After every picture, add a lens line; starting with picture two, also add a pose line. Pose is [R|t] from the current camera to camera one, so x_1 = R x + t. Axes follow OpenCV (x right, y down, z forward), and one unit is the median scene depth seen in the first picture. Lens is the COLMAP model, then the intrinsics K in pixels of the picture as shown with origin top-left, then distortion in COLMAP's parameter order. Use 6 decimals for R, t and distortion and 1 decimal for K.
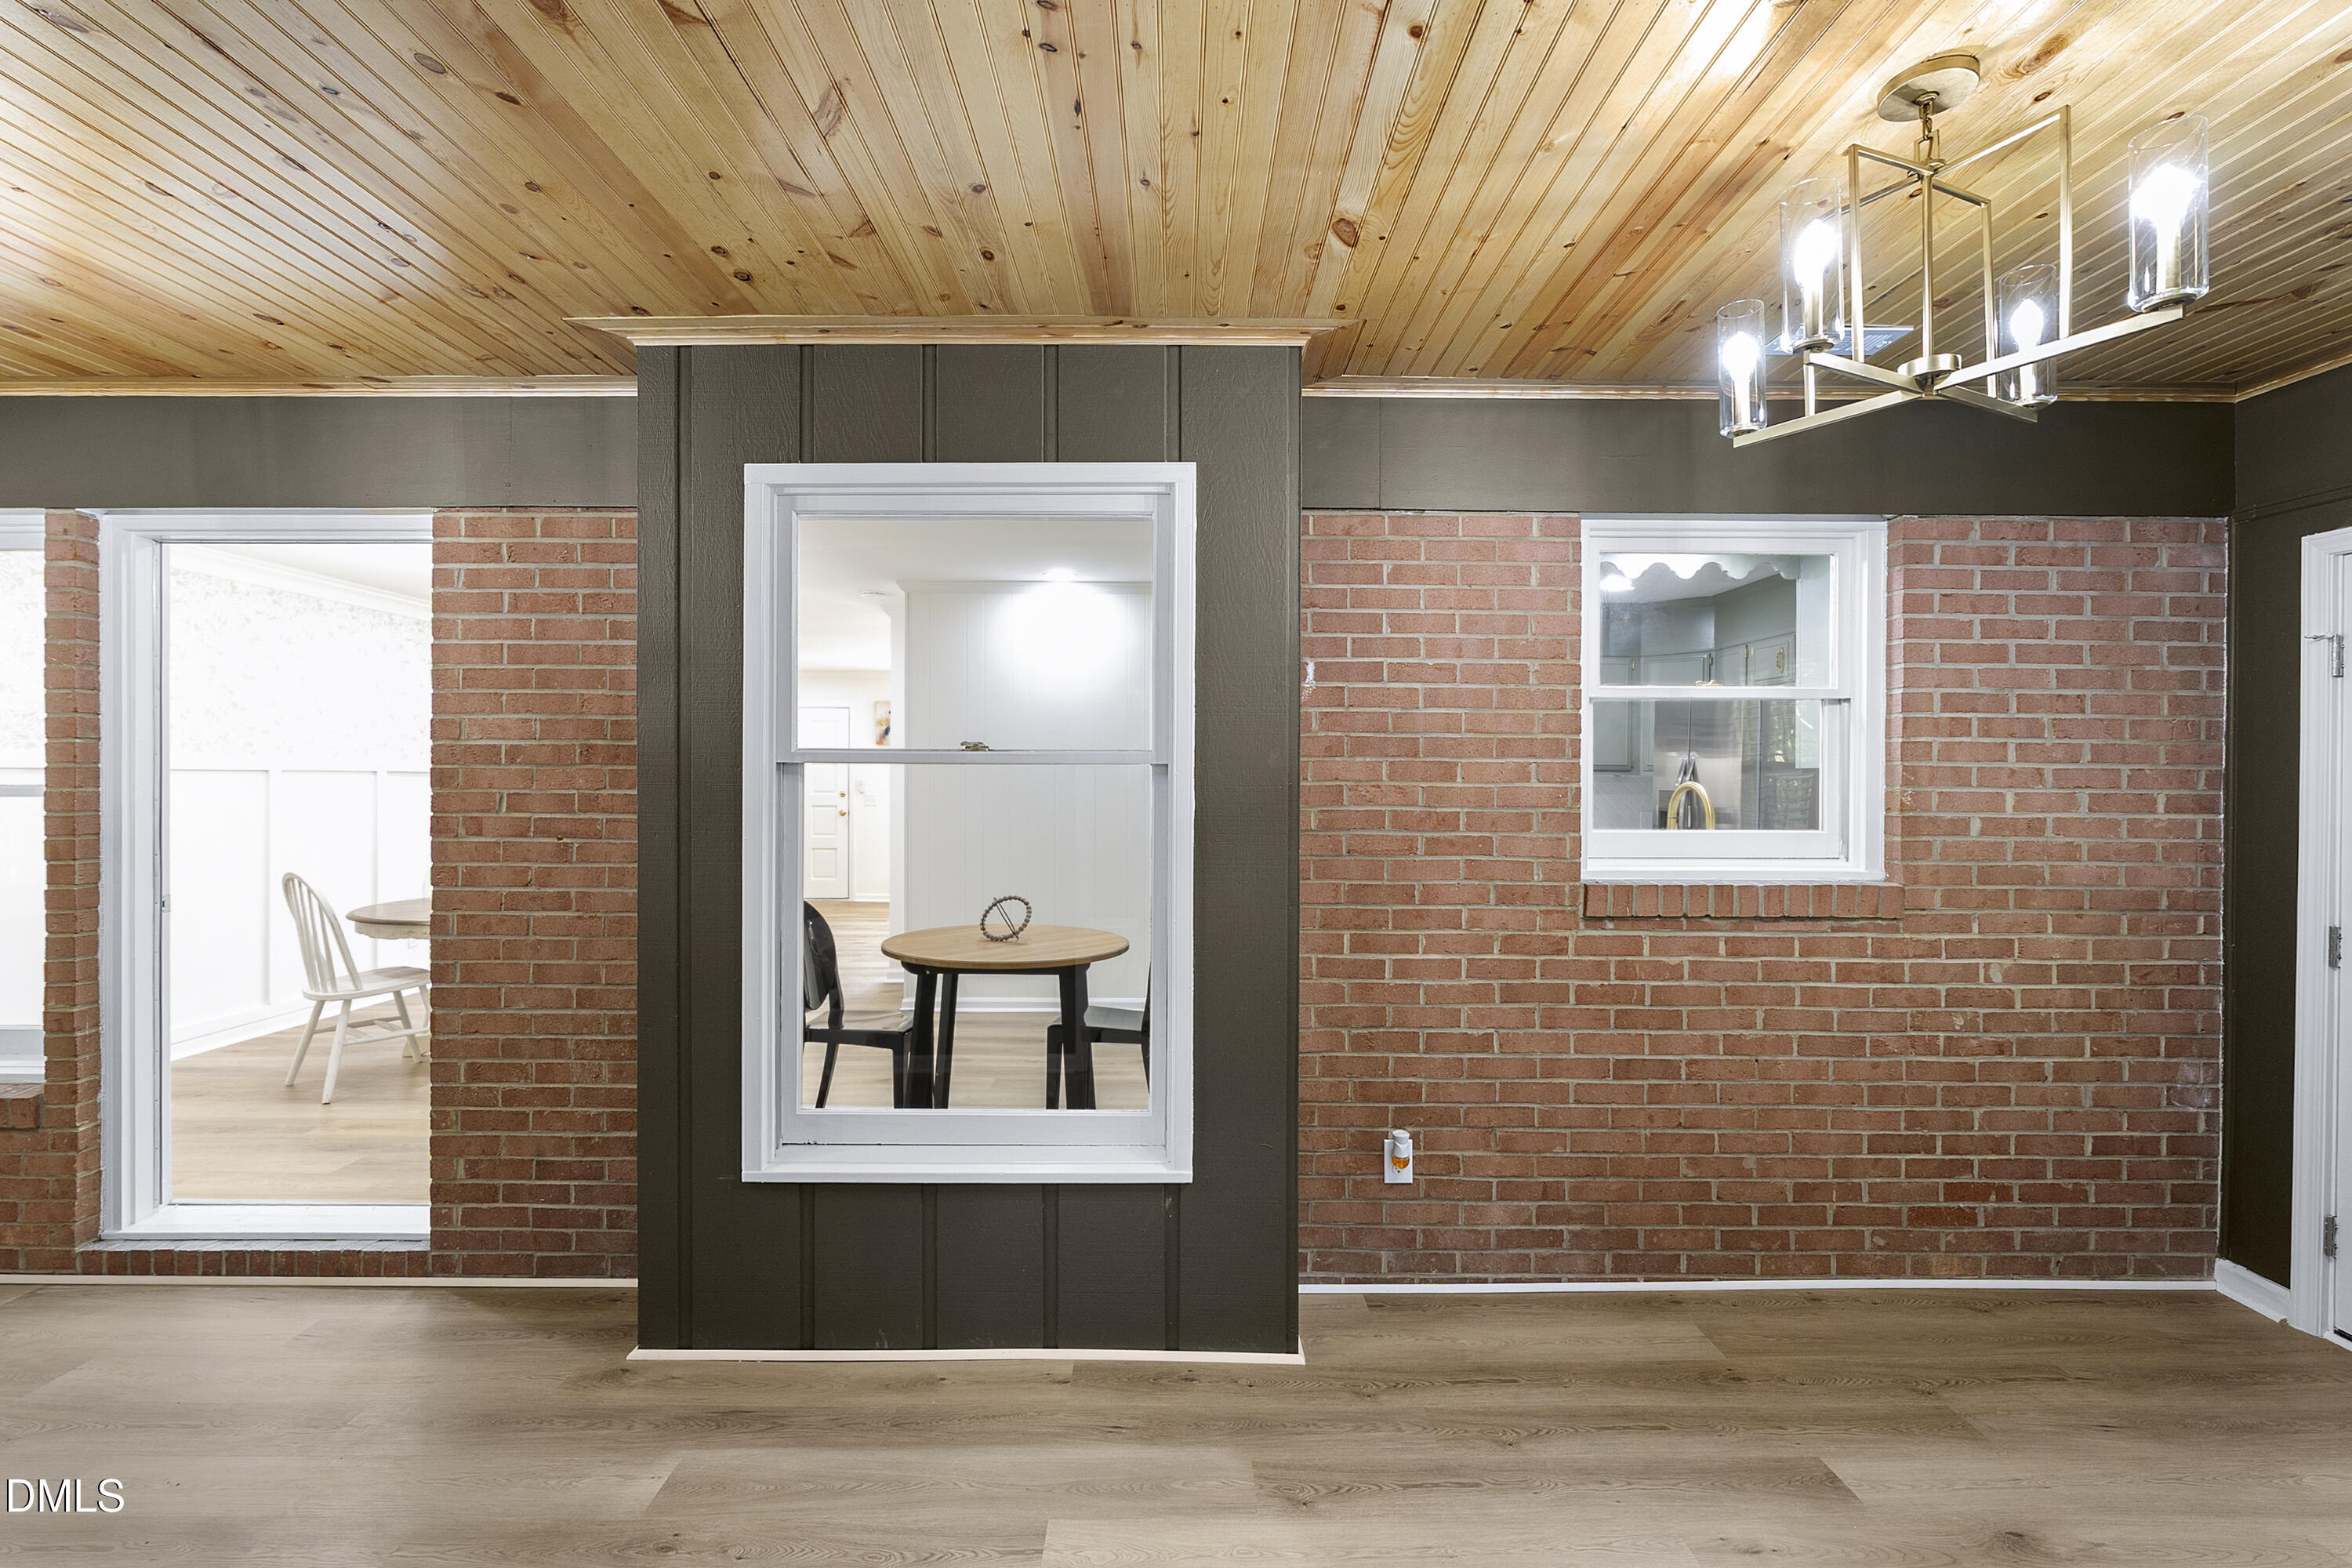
lens RADIAL K [[1037.2, 0, 1178.8], [0, 1037.2, 780.4], [0, 0, 1]] dist [-0.006647, -0.000185]
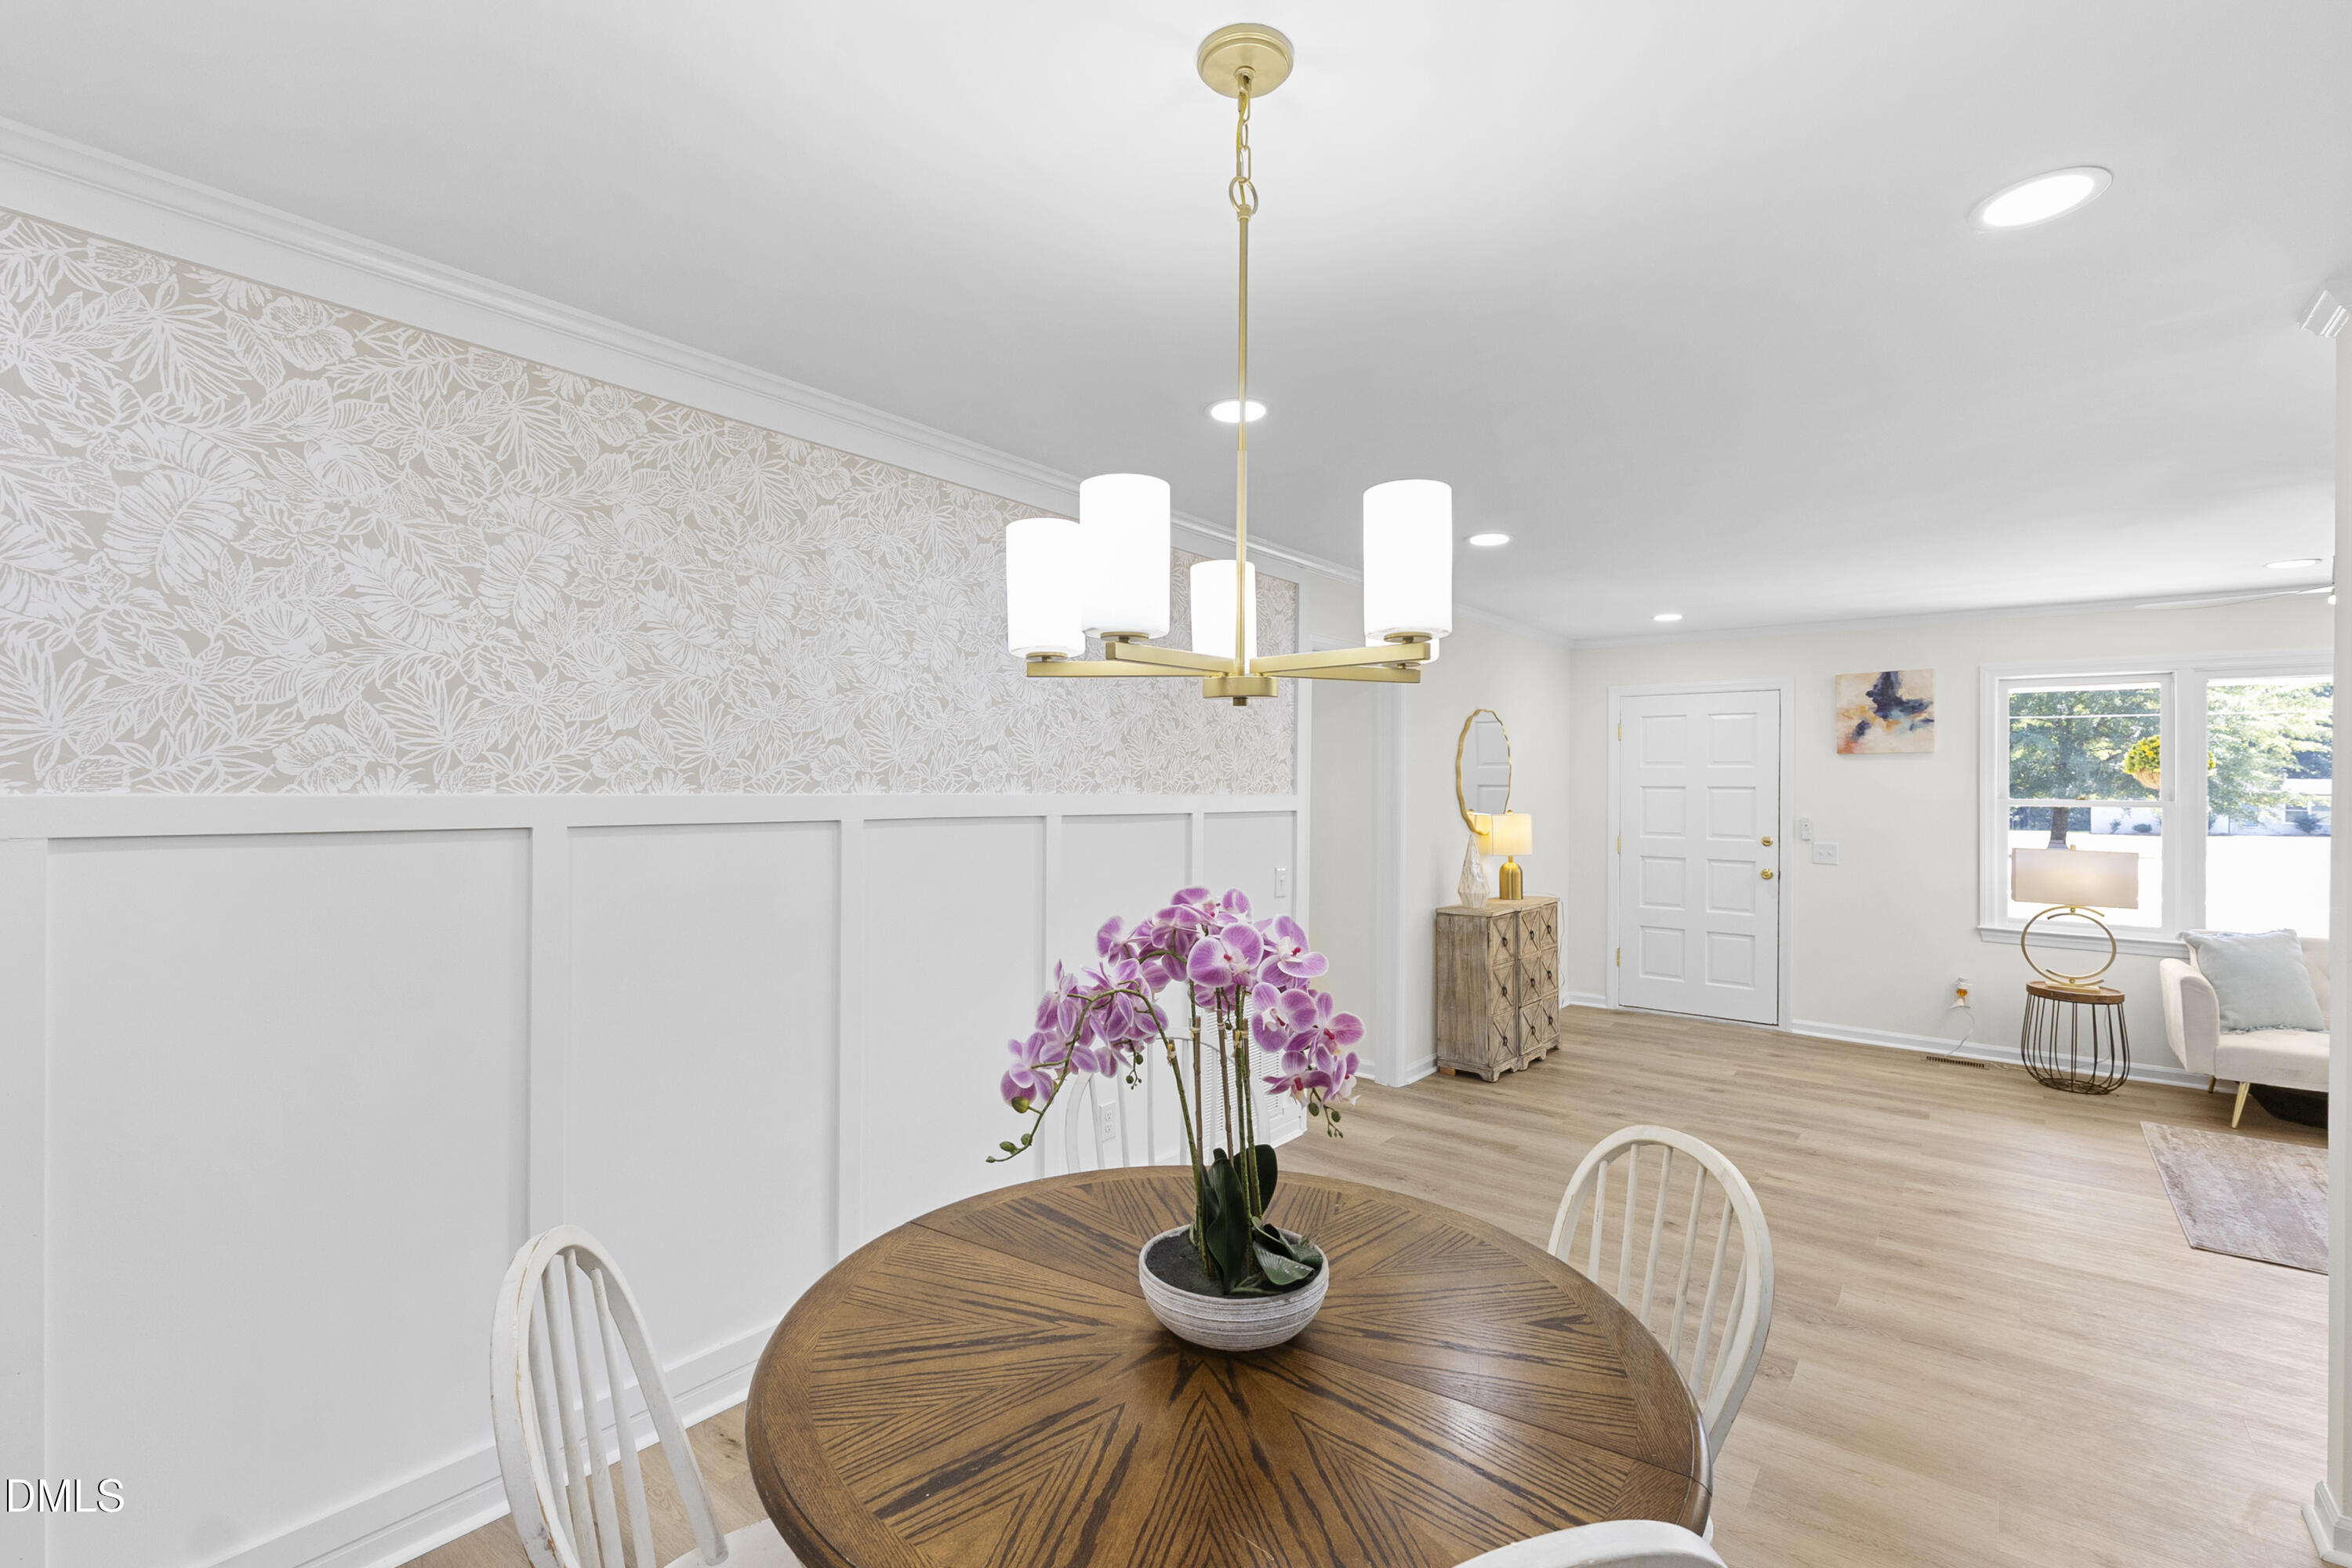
lens RADIAL K [[1037.2, 0, 1165.9], [0, 1037.2, 779.6], [0, 0, 1]] dist [-0.006647, -0.000185]
pose [[0.770332, 0.000180, -0.637643, -0.215645], [-0.008087, 0.999922, -0.009487, -0.012751], [0.637592, 0.012464, 0.770274, 0.346306]]
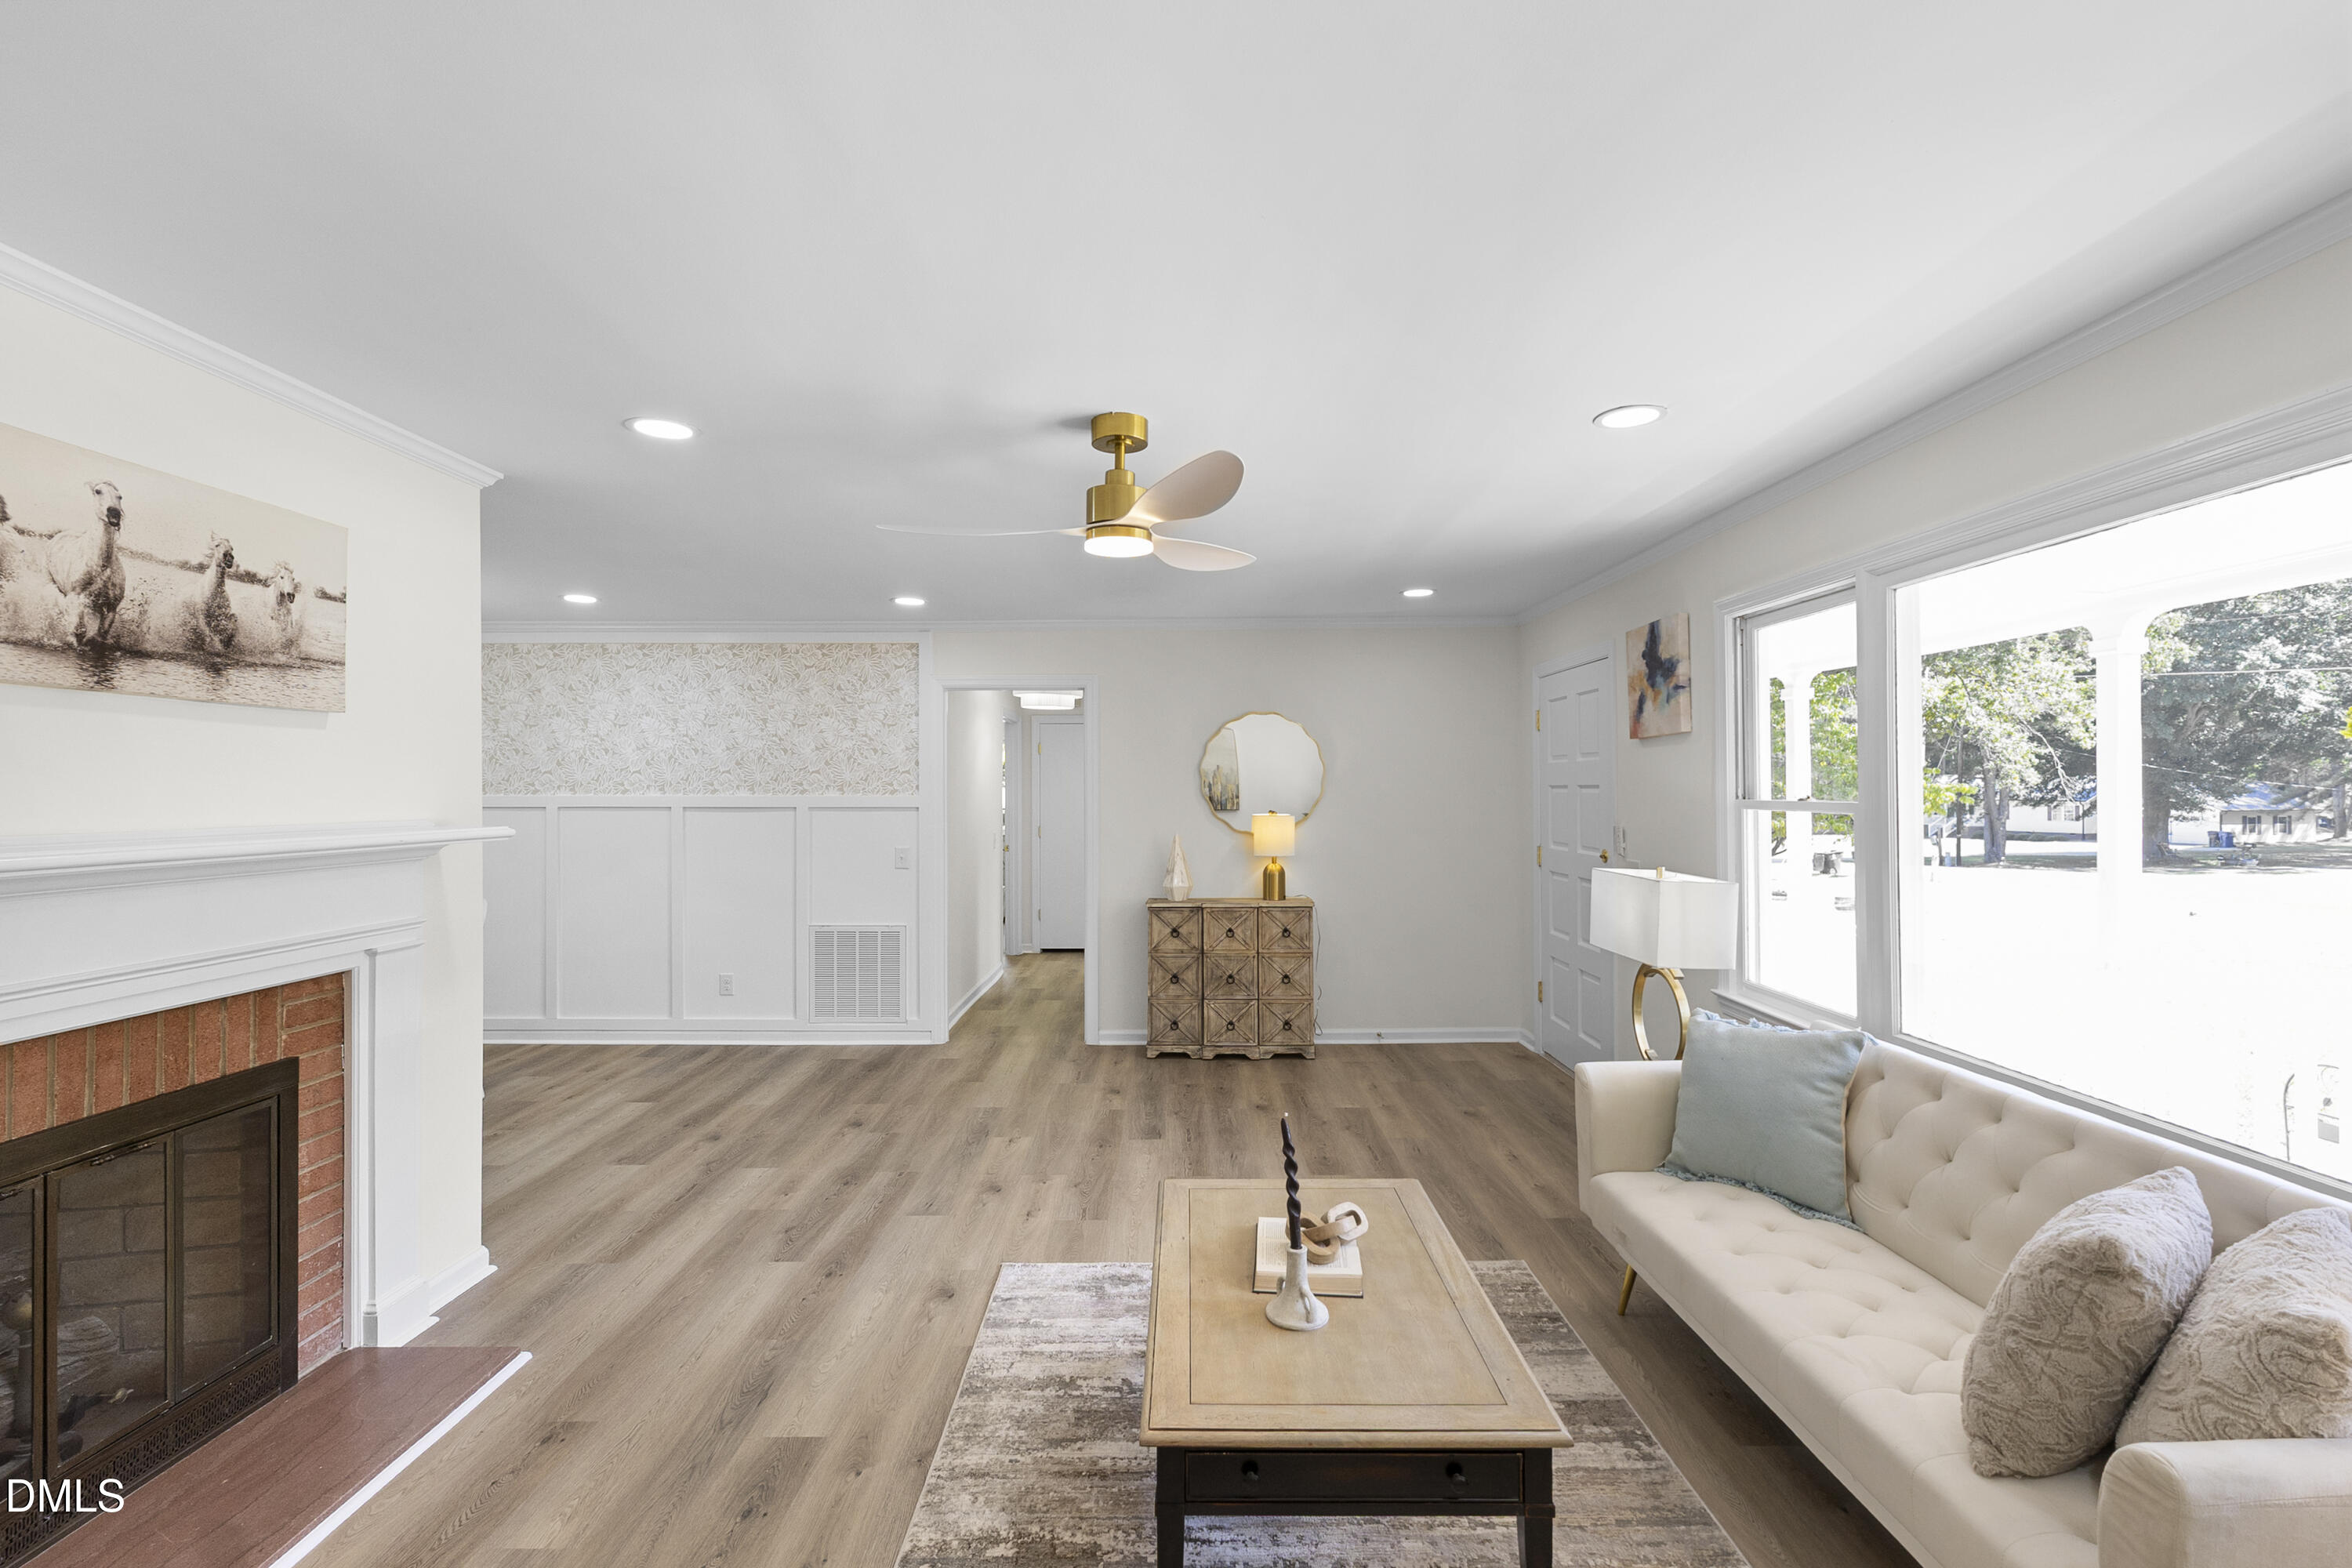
lens RADIAL K [[1037.2, 0, 1172.6], [0, 1037.2, 784.2], [0, 0, 1]] dist [-0.006647, -0.000185]
pose [[-0.015330, -0.008290, -0.999848, 0.116333], [-0.002854, 0.999962, -0.008247, -0.013138], [0.999878, 0.002727, -0.015354, 0.824670]]
